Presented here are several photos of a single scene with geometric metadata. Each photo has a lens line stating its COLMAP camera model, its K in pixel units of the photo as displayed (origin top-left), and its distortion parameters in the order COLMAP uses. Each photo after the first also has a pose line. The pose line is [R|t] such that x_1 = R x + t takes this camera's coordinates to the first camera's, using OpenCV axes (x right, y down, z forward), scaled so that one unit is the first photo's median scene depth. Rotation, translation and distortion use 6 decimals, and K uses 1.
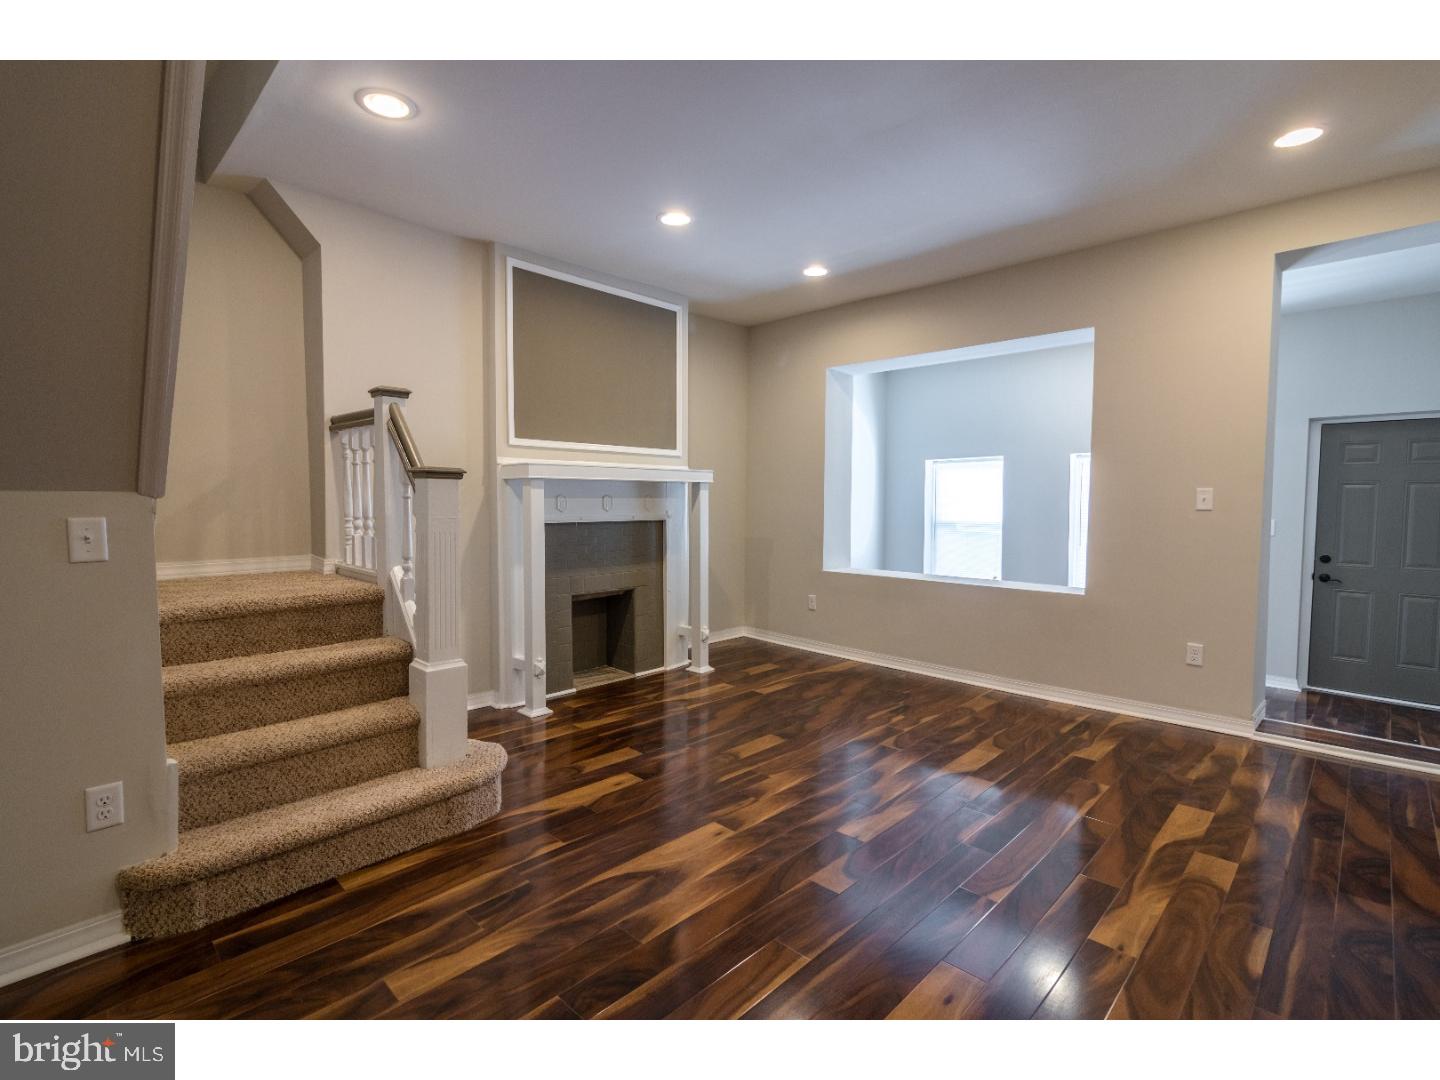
lens RADIAL K [[679.2, 0, 729.3], [0, 679.2, 535.5], [0, 0, 1]] dist [0.009661, 0.001373]
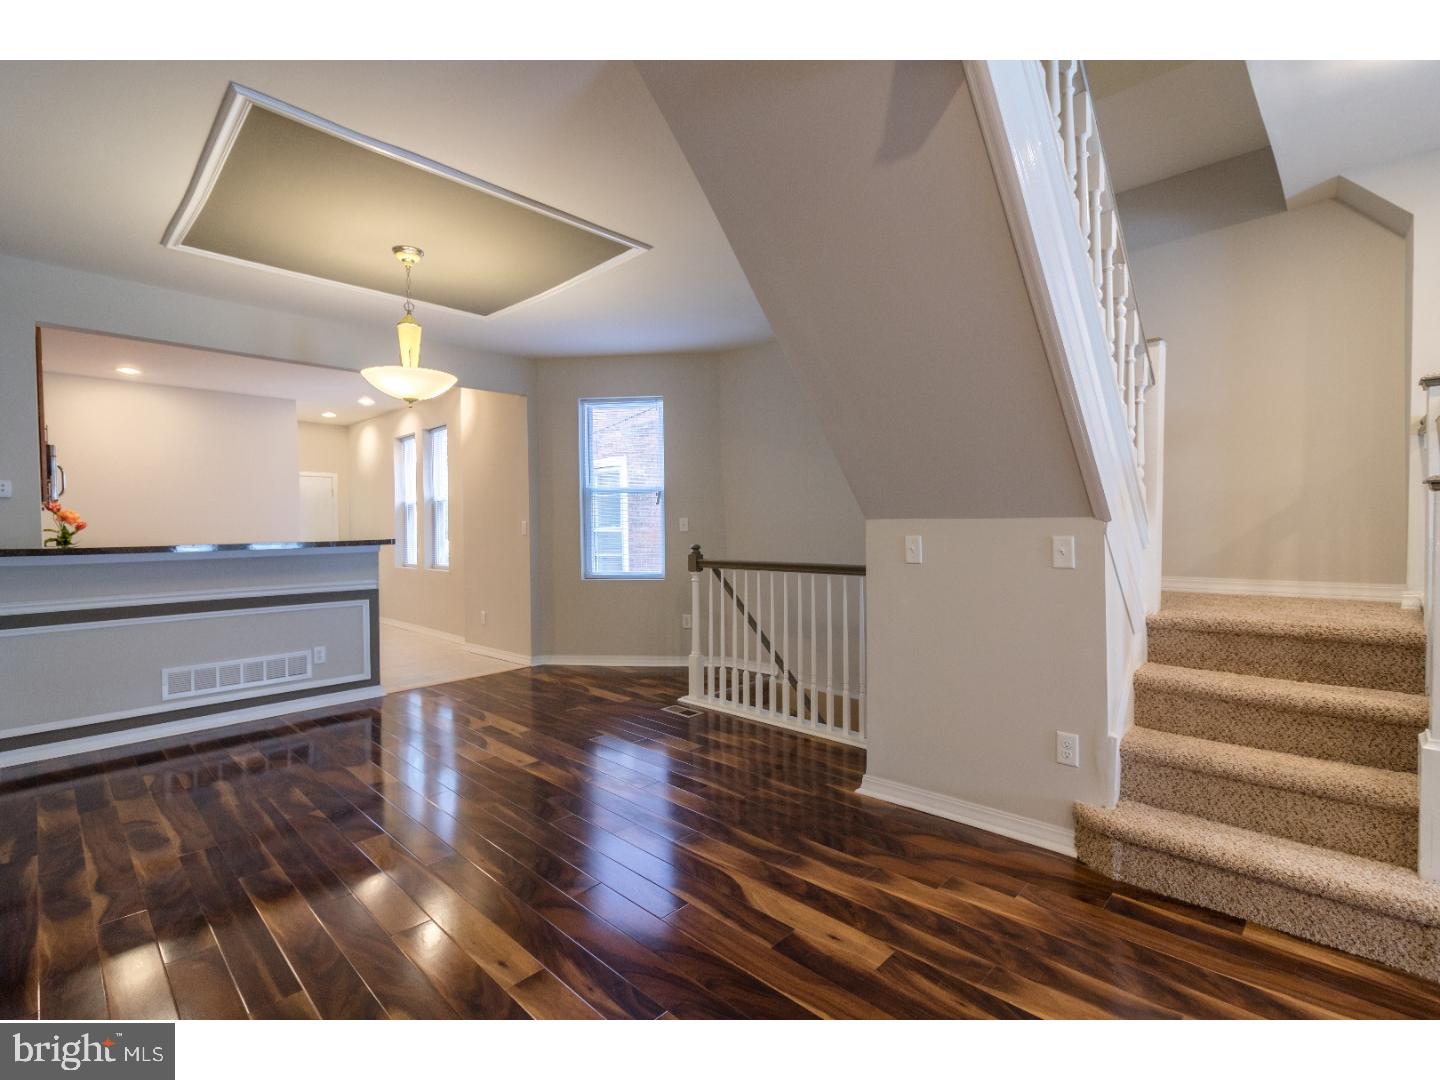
lens RADIAL K [[679.2, 0, 724.4], [0, 679.2, 539.4], [0, 0, 1]] dist [0.009661, 0.001373]
pose [[0.004956, 0.019850, -0.999791, 0.347971], [-0.041347, 0.998952, 0.019629, -0.014861], [0.999133, 0.041241, 0.005772, 0.242331]]
